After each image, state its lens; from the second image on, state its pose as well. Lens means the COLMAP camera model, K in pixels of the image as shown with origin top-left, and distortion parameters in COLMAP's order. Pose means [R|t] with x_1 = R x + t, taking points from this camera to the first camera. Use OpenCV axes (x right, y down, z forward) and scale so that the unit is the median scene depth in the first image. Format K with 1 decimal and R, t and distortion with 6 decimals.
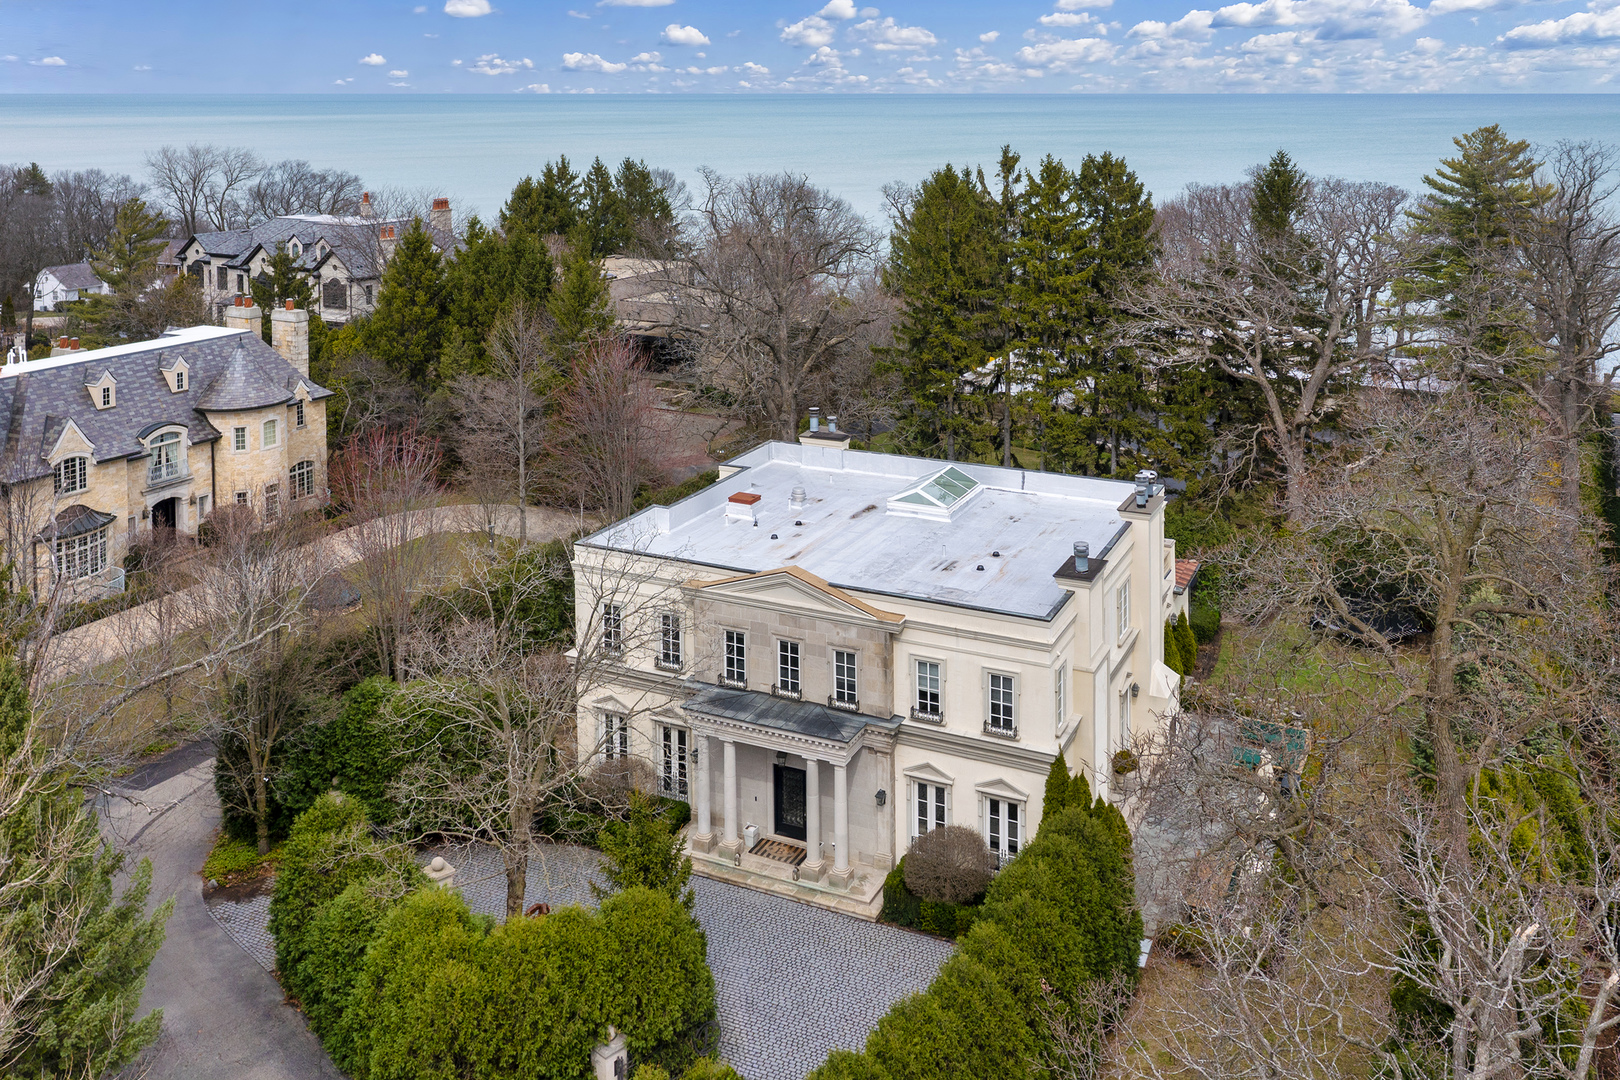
lens RADIAL K [[1123.8, 0, 804.0], [0, 1123.8, 536.4], [0, 0, 1]] dist [-0.003934, -0.000270]
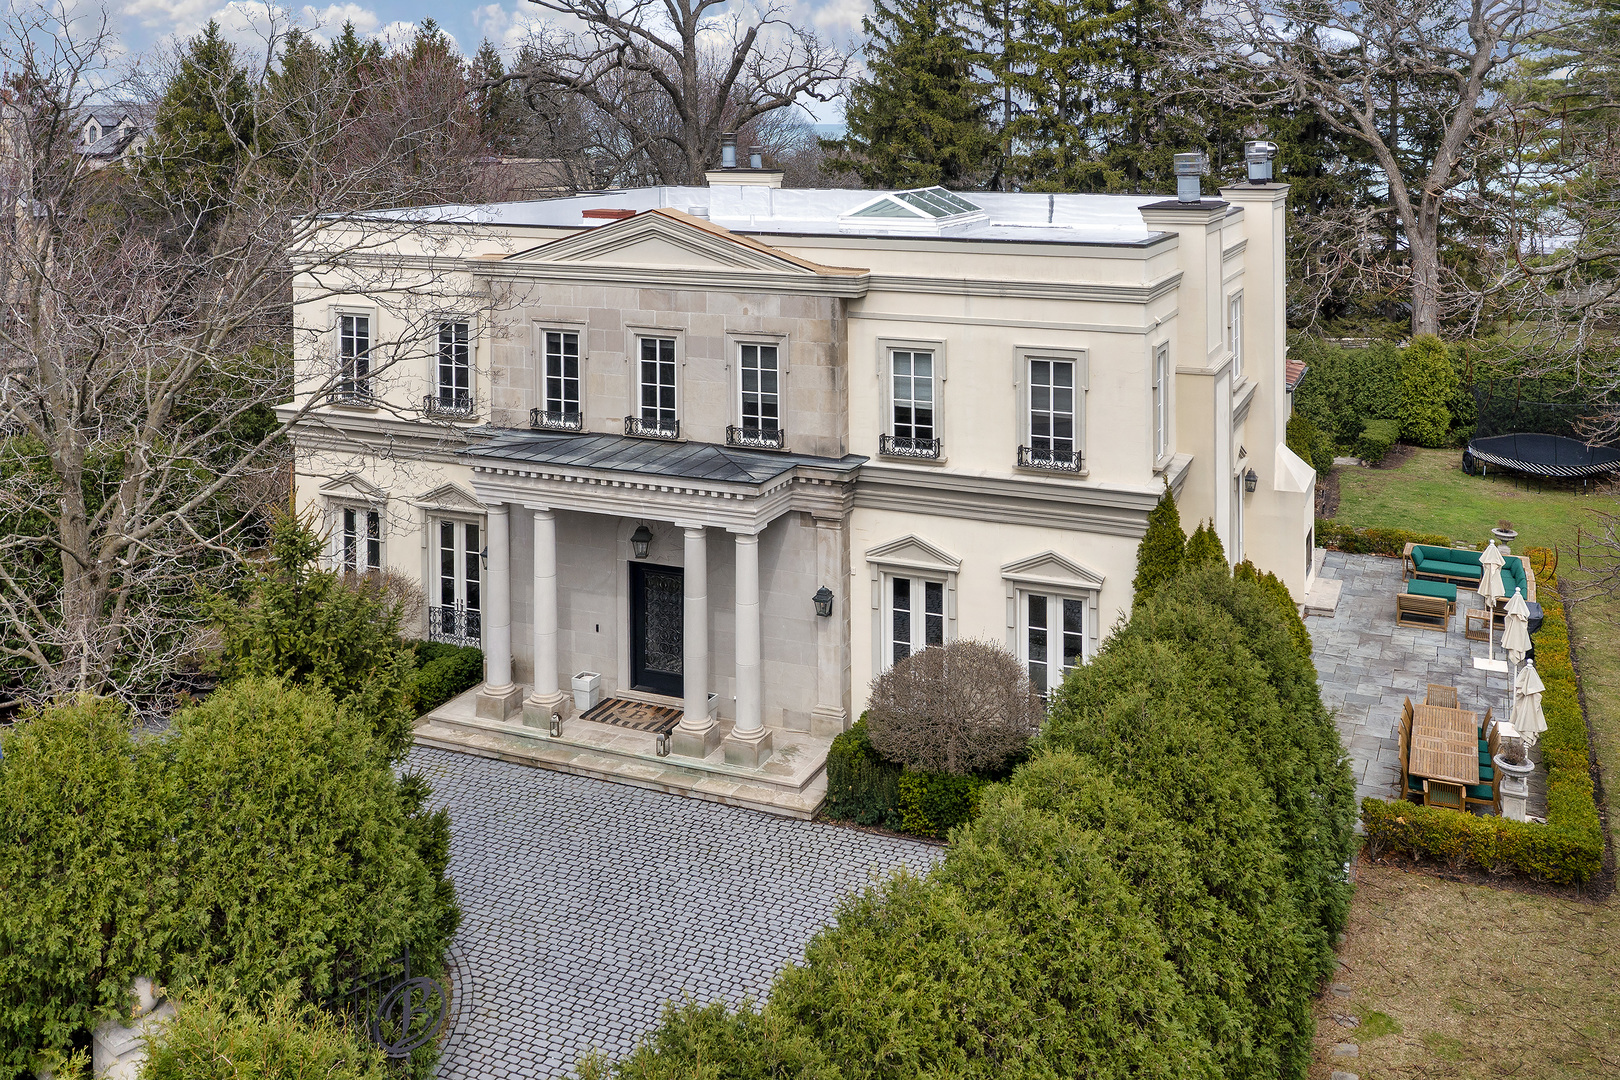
lens RADIAL K [[1327.1, 0, 815.8], [0, 1327.1, 541.3], [0, 0, 1]] dist [-0.002495, 0.004814]
pose [[0.998532, 0.001939, 0.054137, 0.030506], [-0.002428, 0.999957, 0.008979, 0.197701], [-0.054117, -0.009097, 0.998493, 0.370765]]
